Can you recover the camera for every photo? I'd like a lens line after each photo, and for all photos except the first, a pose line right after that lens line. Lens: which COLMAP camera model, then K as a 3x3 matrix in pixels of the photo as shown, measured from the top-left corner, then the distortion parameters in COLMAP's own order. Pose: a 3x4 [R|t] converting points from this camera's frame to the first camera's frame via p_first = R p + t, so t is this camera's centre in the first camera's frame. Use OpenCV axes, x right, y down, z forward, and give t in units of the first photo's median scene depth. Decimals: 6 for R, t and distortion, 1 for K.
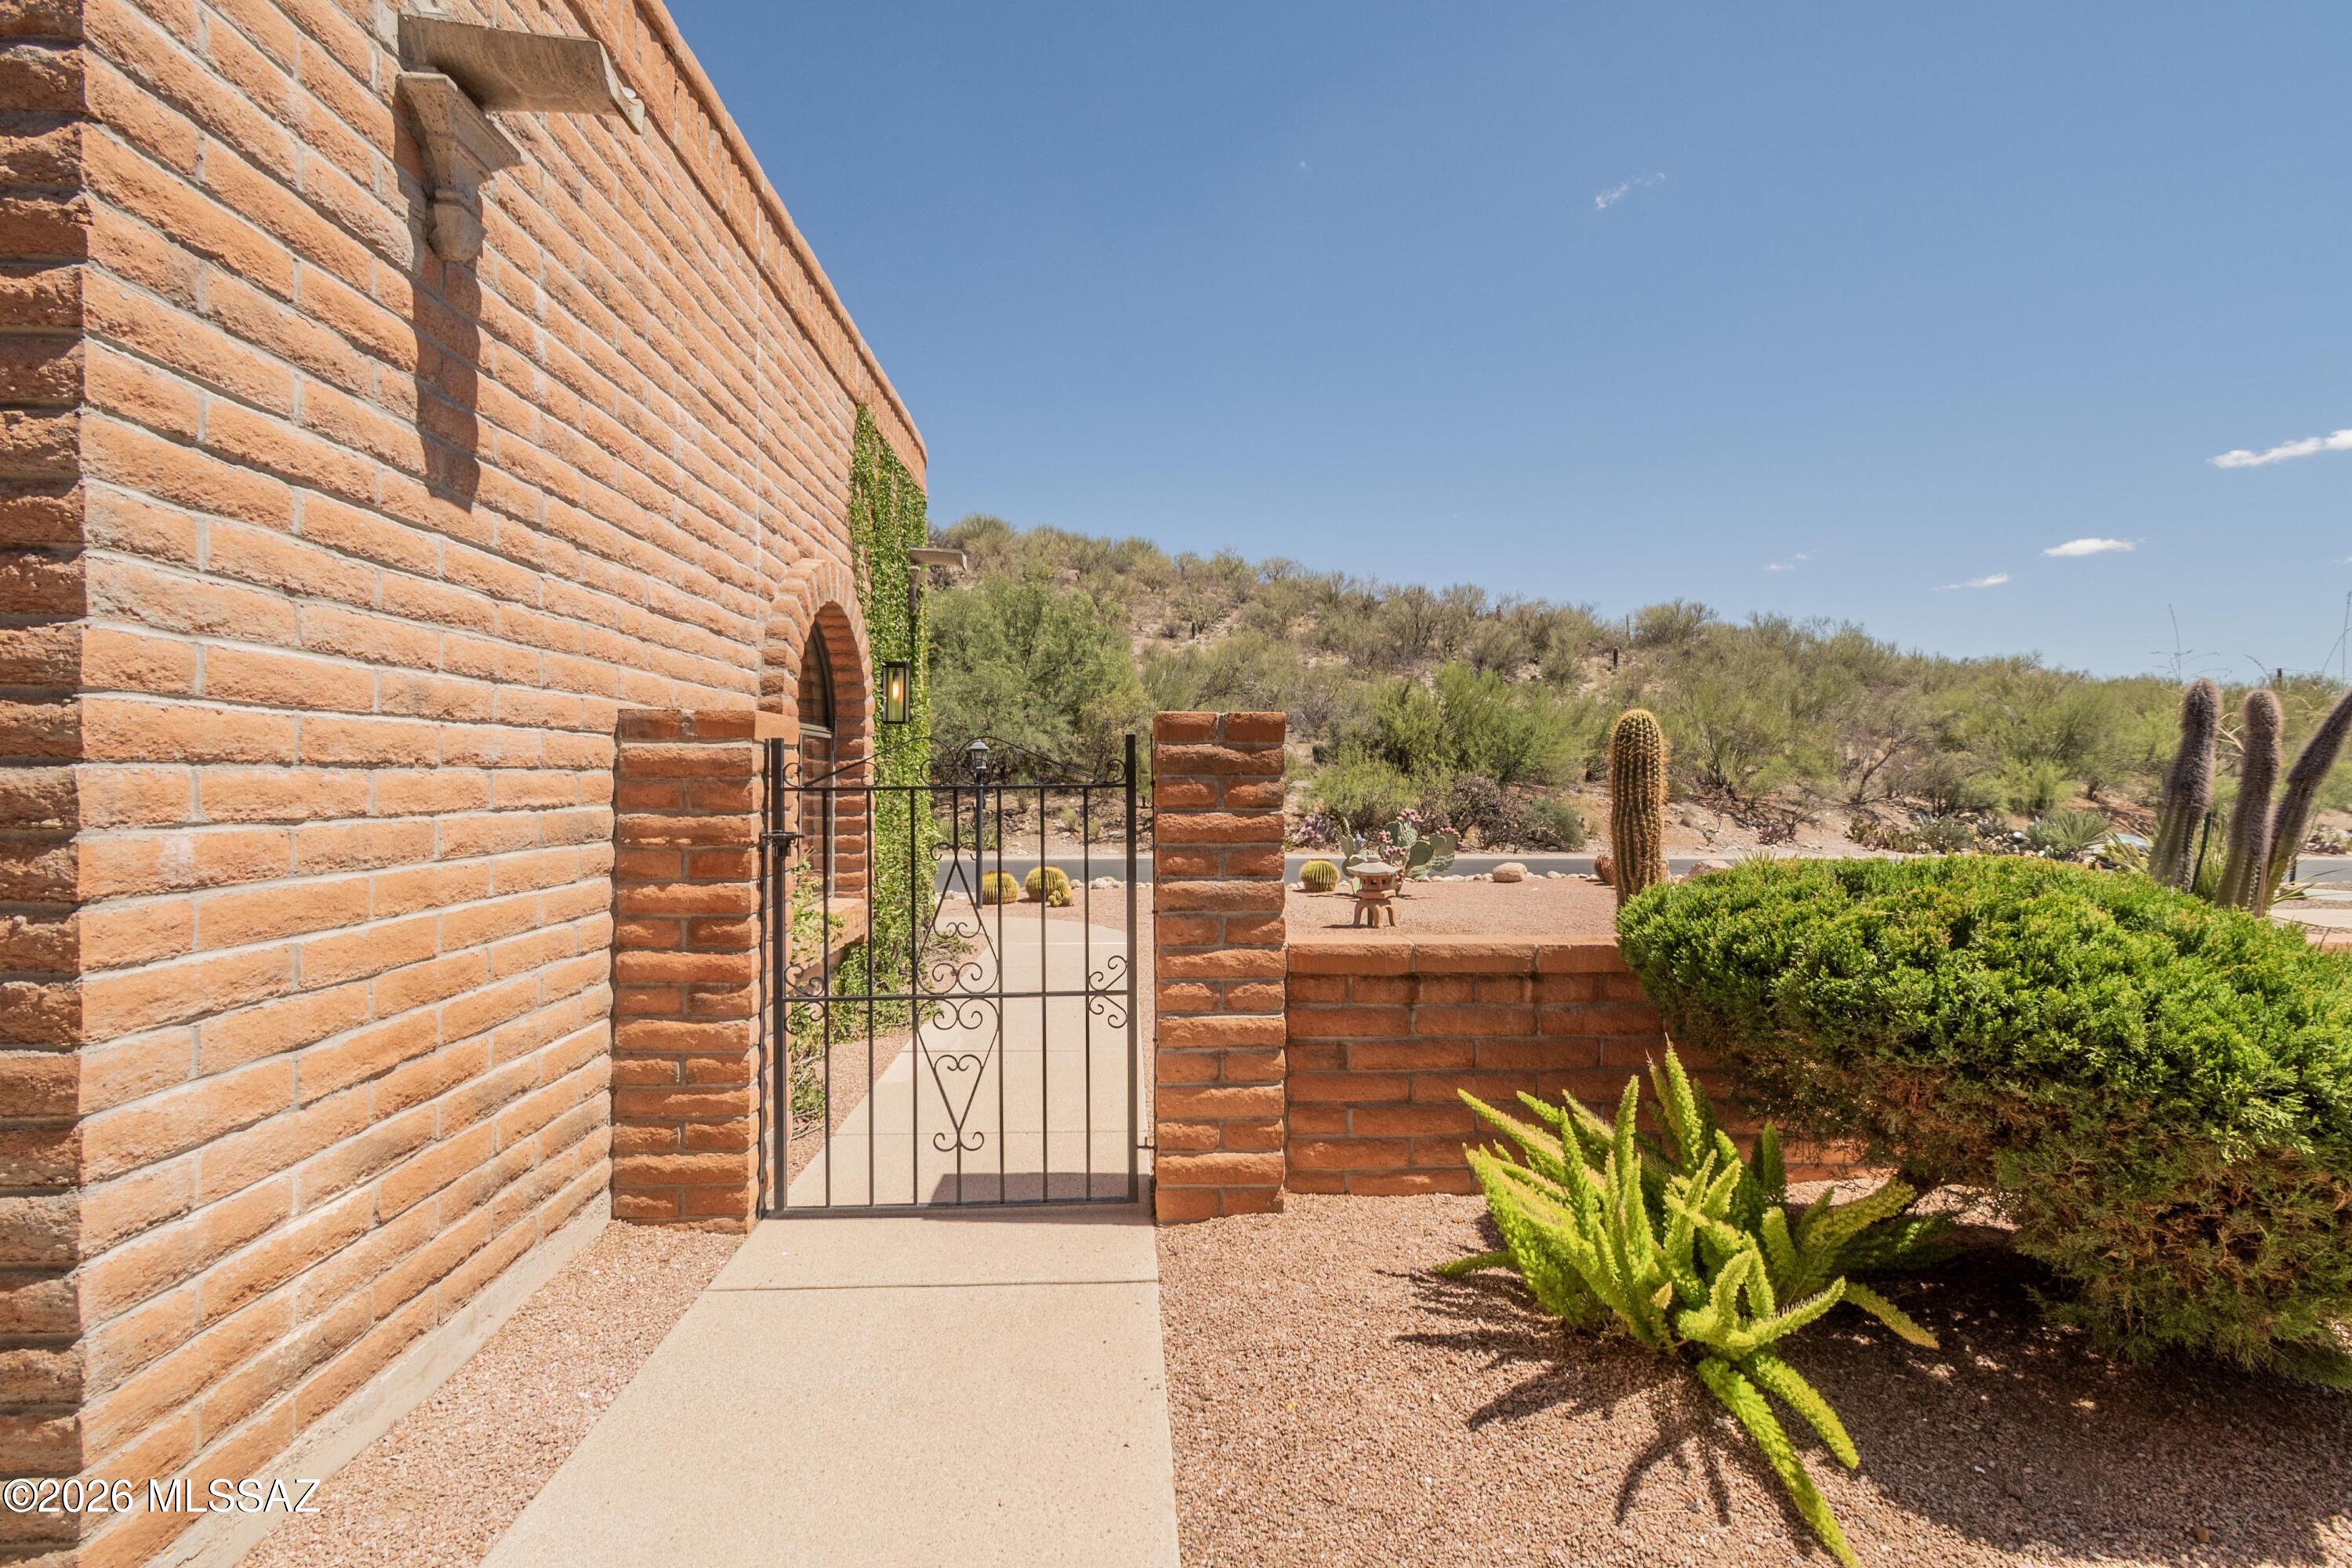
lens RADIAL K [[1034.1, 0, 1176.0], [0, 1034.1, 784.0], [0, 0, 1]] dist [-0.000663, -0.000131]
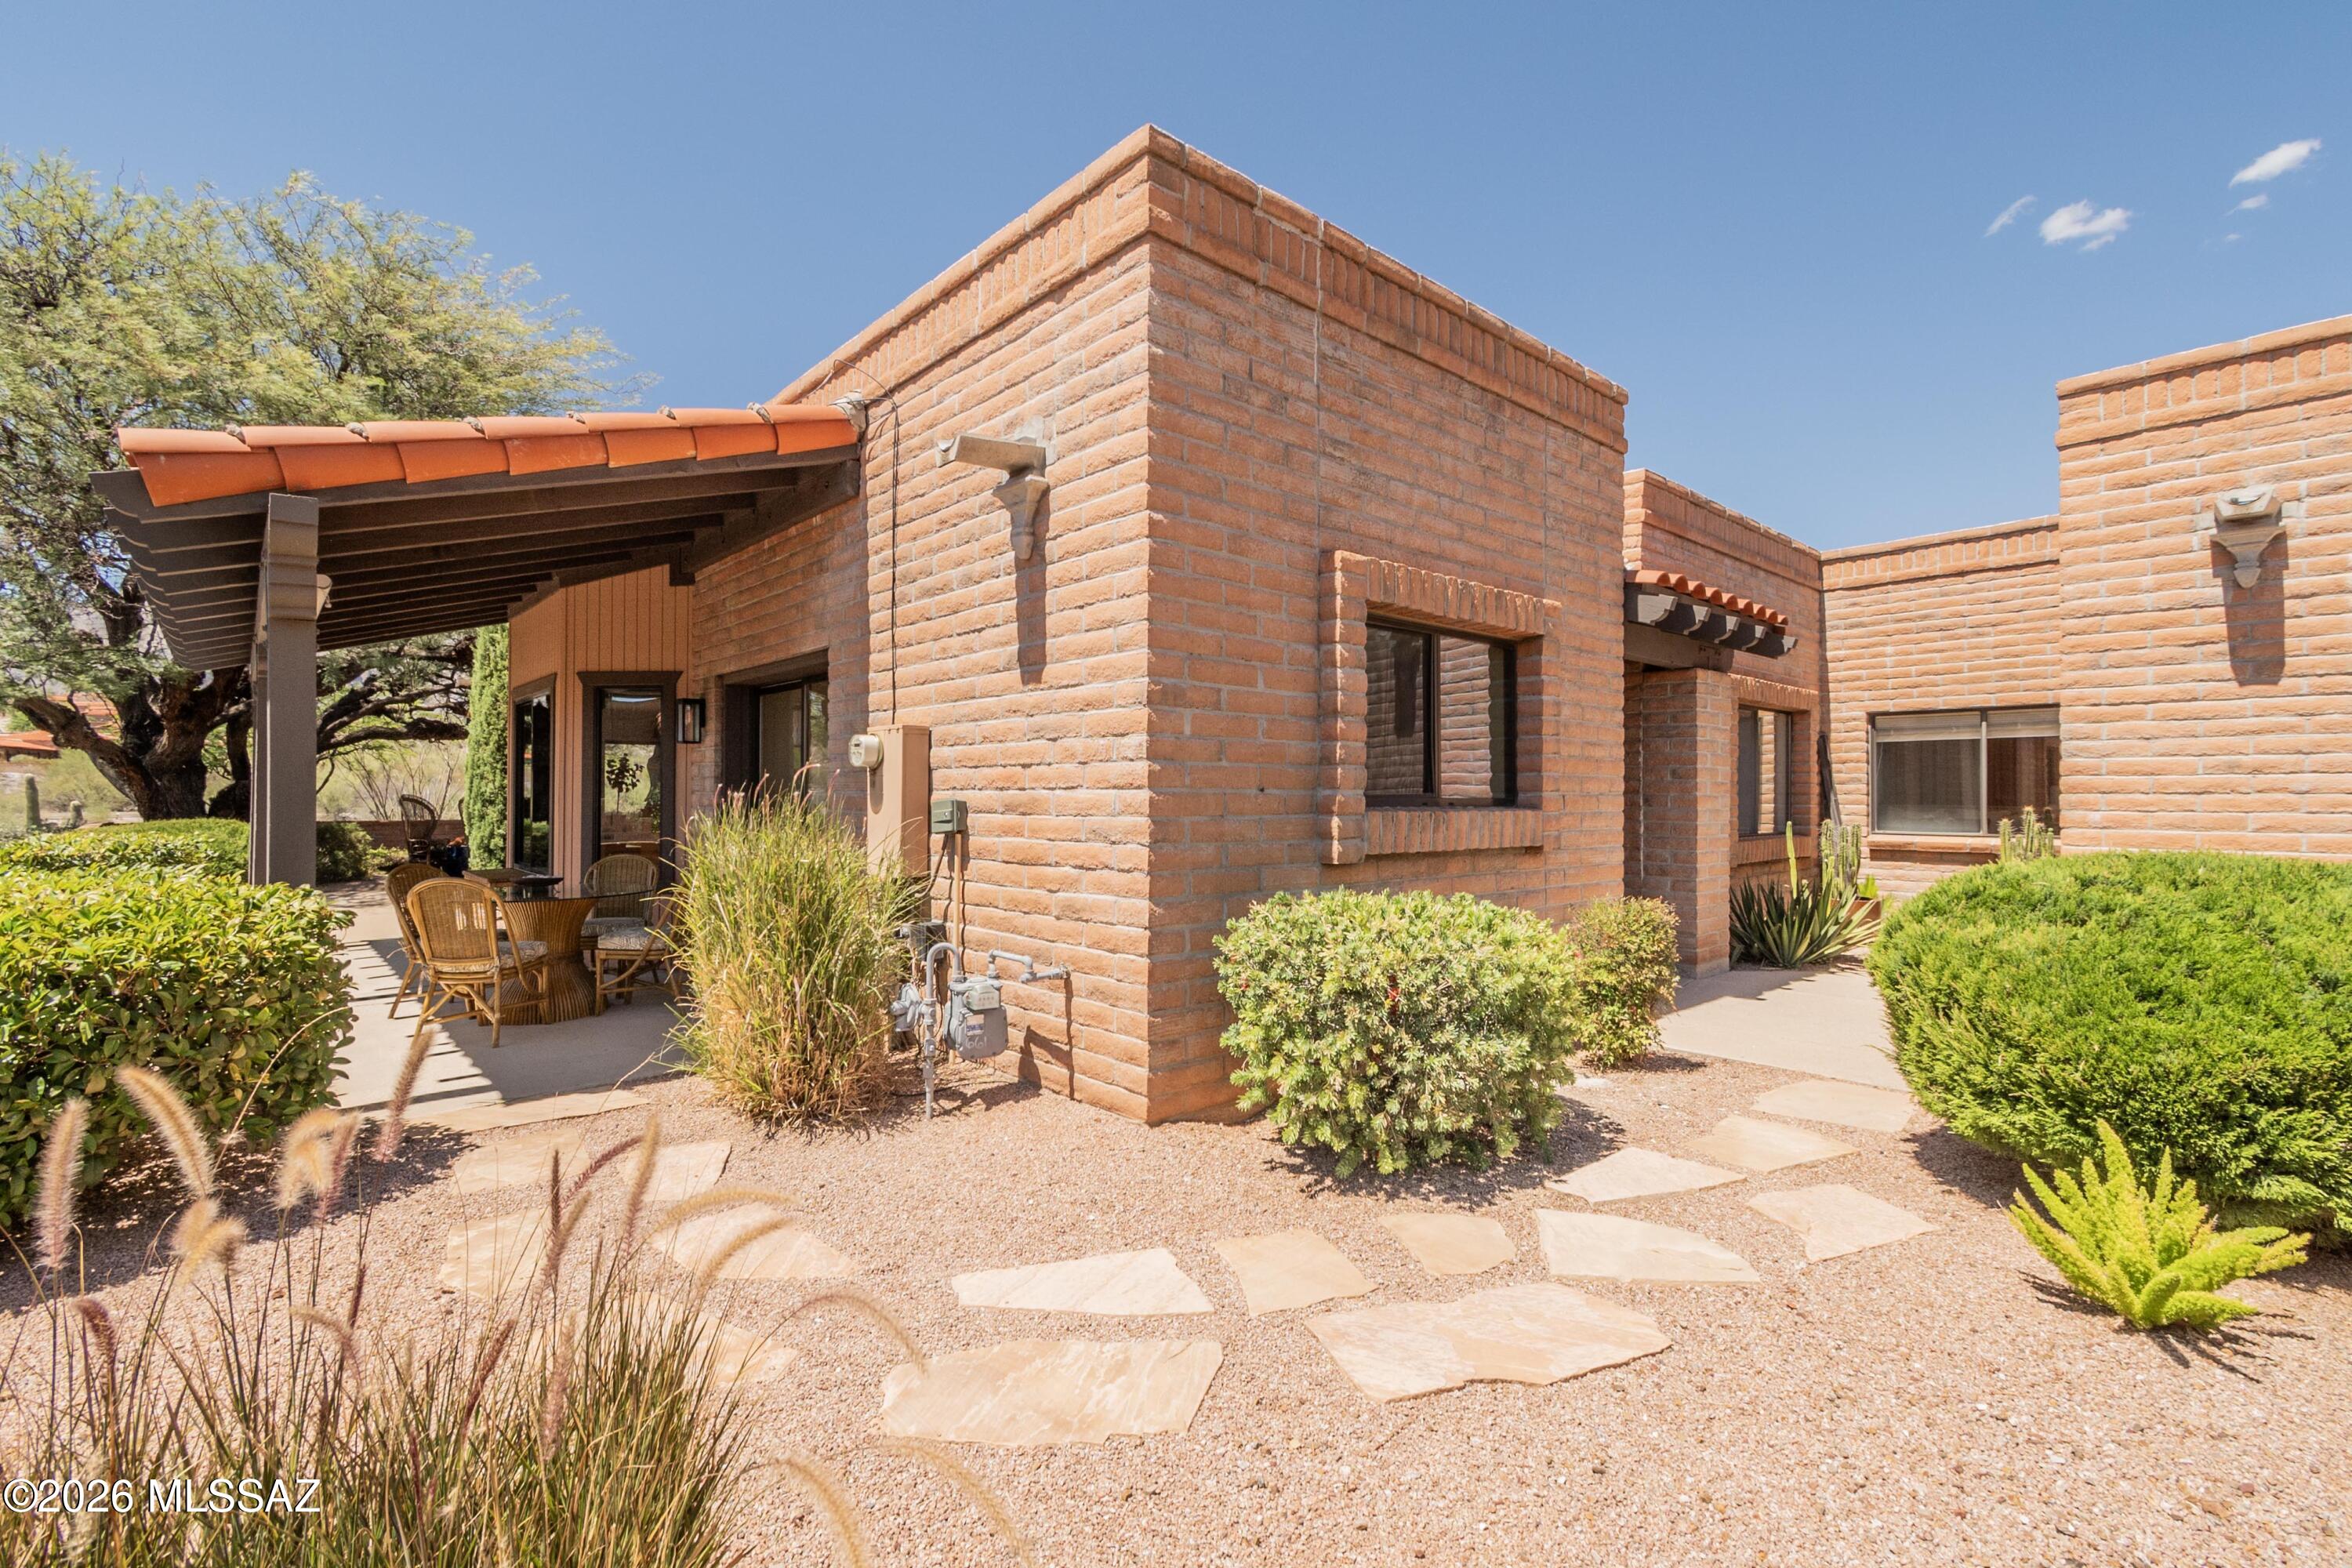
lens RADIAL K [[1052.0, 0, 1172.2], [0, 1052.0, 795.1], [0, 0, 1]] dist [0.015851, -0.008466]
pose [[-0.771980, -0.008562, -0.635590, 3.615438], [-0.010956, 0.999940, -0.000163, 0.020294], [0.635553, 0.006838, -0.772027, 1.665259]]
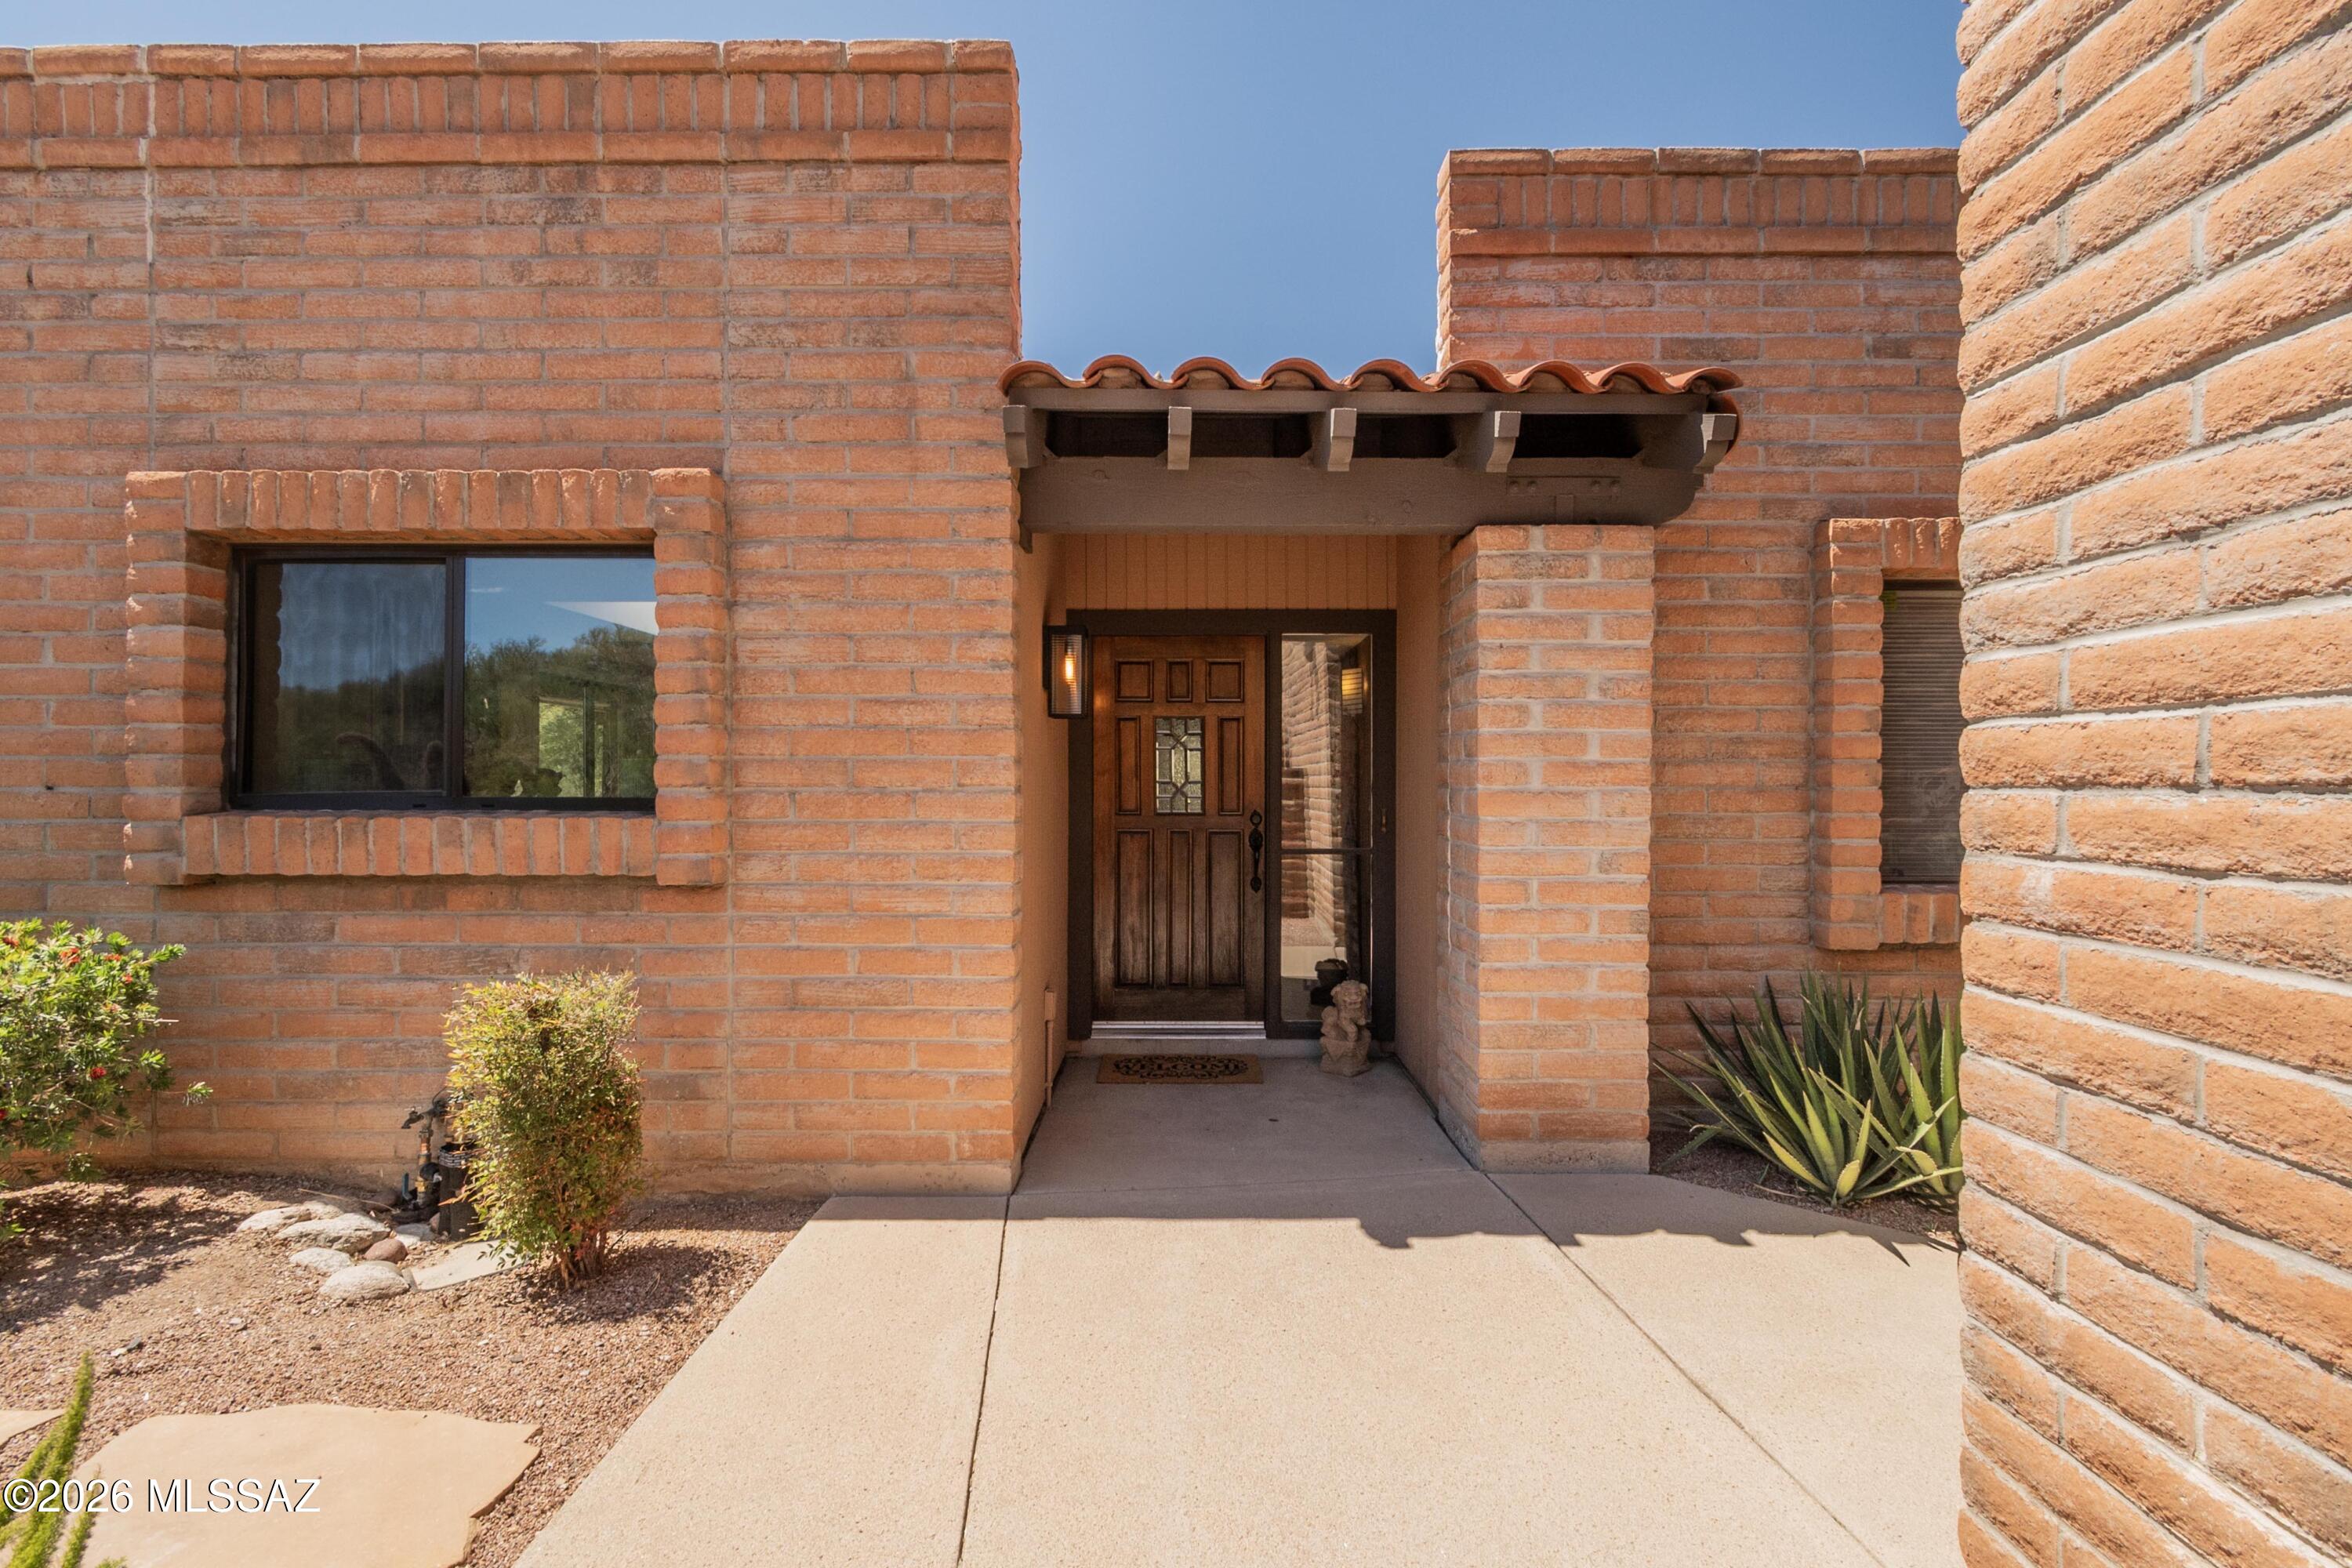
lens RADIAL K [[1063.9, 0, 1180.3], [0, 1063.9, 791.0], [0, 0, 1]] dist [0.001426, 0.000270]
pose [[-0.998542, -0.006277, 0.053608, -0.238890], [-0.005724, 0.999929, 0.010446, -0.021236], [-0.053670, 0.010124, -0.998507, 1.803348]]
